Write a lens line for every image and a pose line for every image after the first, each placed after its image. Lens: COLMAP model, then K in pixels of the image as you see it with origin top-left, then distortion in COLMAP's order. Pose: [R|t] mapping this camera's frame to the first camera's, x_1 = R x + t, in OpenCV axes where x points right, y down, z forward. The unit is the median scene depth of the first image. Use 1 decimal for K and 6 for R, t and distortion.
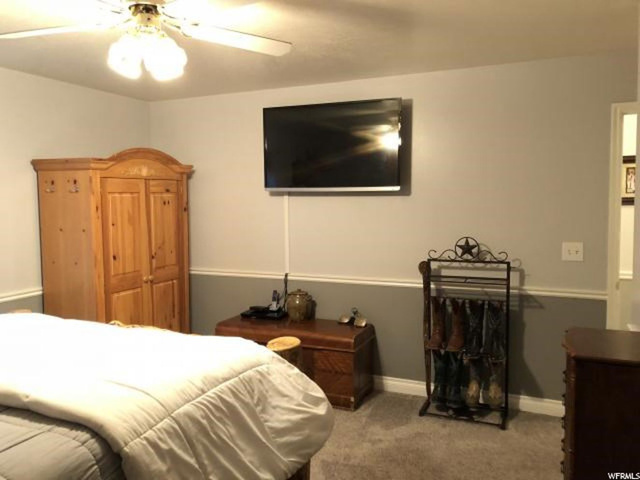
lens RADIAL K [[519.6, 0, 322.1], [0, 519.6, 239.7], [0, 0, 1]] dist [0.010448, 0.010080]
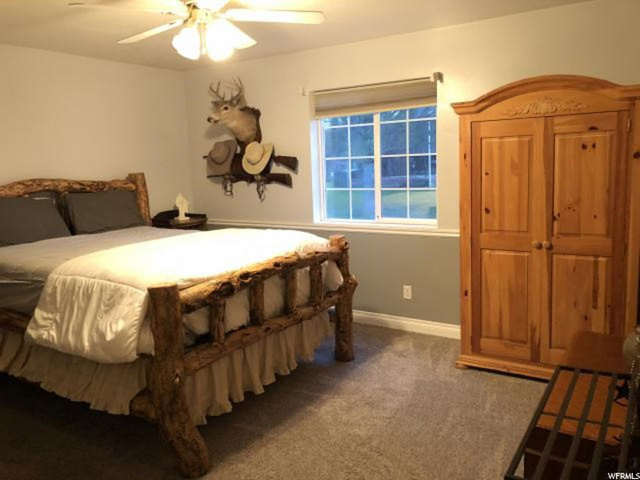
lens RADIAL K [[519.6, 0, 321.9], [0, 519.6, 237.2], [0, 0, 1]] dist [0.010448, 0.010080]
pose [[-0.171710, 0.163481, -0.971488, 0.494158], [-0.041471, 0.984061, 0.172927, -0.059177], [0.984274, 0.069982, -0.162194, 0.796834]]
